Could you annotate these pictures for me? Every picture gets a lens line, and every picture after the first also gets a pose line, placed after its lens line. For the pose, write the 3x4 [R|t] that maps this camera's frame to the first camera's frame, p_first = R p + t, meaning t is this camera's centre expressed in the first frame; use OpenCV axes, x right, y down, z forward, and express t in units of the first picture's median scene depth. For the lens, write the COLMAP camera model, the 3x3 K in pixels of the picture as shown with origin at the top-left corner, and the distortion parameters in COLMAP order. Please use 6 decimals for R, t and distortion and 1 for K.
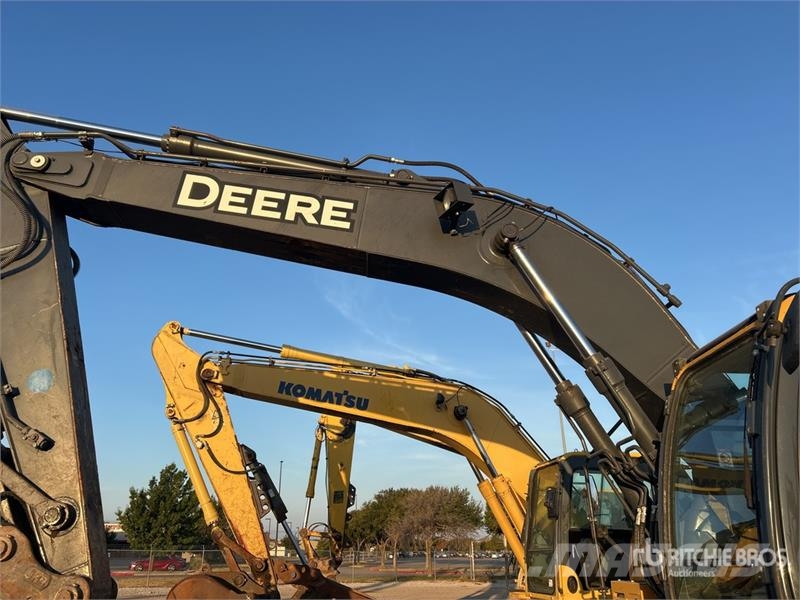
lens RADIAL K [[604.7, 0, 398.8], [0, 604.7, 300.5], [0, 0, 1]] dist [0.054265, -0.060328]
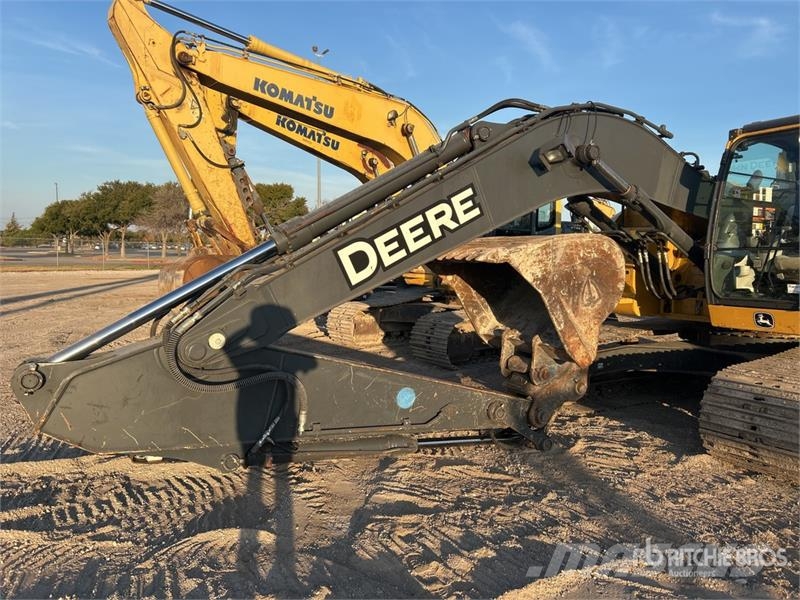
lens RADIAL K [[604.7, 0, 399.7], [0, 604.7, 298.6], [0, 0, 1]] dist [0.054265, -0.060328]
pose [[0.889316, -0.019329, 0.456885, -0.796751], [-0.192358, 0.890603, 0.412097, 0.002702], [-0.414869, -0.454370, 0.788310, -0.051610]]
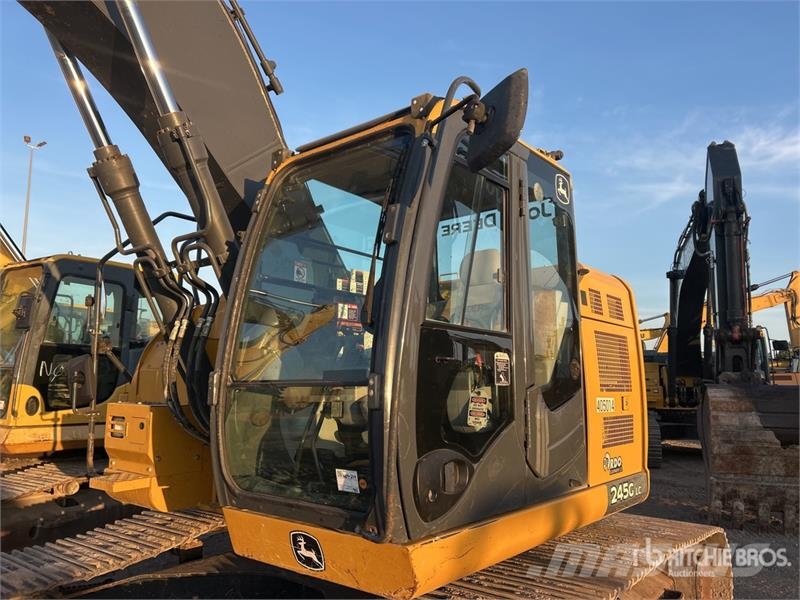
lens RADIAL K [[604.7, 0, 400.9], [0, 604.7, 303.2], [0, 0, 1]] dist [0.054265, -0.060328]
pose [[0.672951, 0.103145, 0.732460, -0.000301], [-0.300446, 0.942981, 0.143246, 0.098491], [-0.675921, -0.316463, 0.665570, 0.234457]]
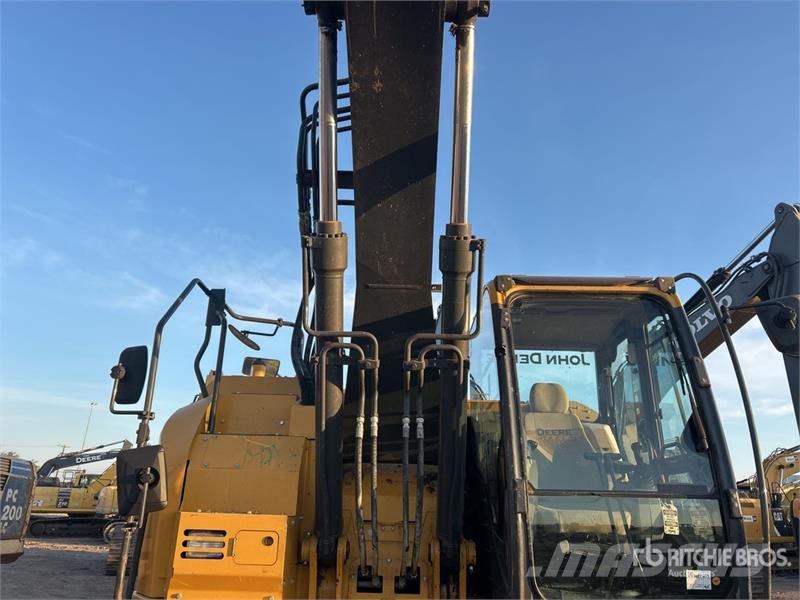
lens RADIAL K [[604.7, 0, 396.2], [0, 604.7, 290.9], [0, 0, 1]] dist [0.054265, -0.060328]
pose [[0.064218, 0.340601, 0.938012, -0.304715], [-0.418822, 0.862364, -0.284459, 0.344000], [-0.905795, -0.374593, 0.198030, 0.750720]]
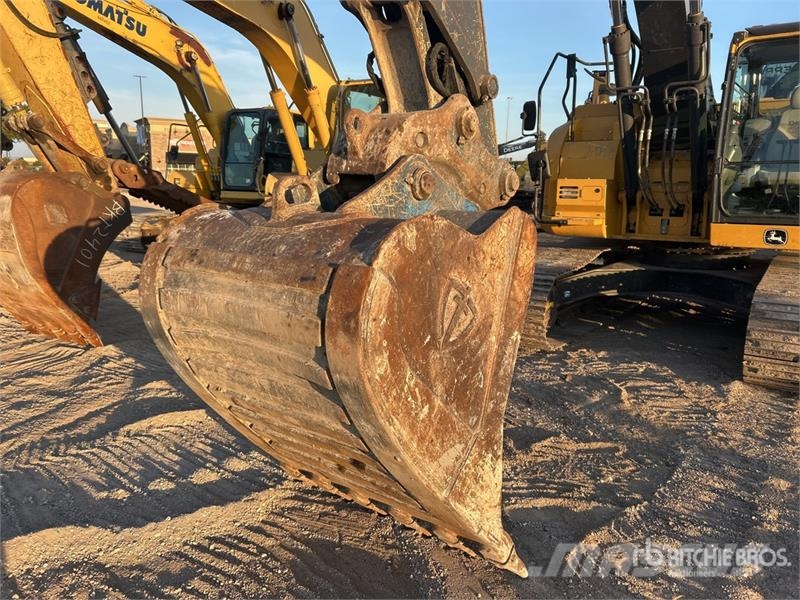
lens RADIAL K [[604.7, 0, 405.5], [0, 604.7, 291.6], [0, 0, 1]] dist [0.054265, -0.060328]
pose [[0.634825, -0.131157, 0.761443, -0.954481], [-0.311039, 0.858730, 0.407232, 0.219444], [-0.707285, -0.495359, 0.504348, 0.413719]]
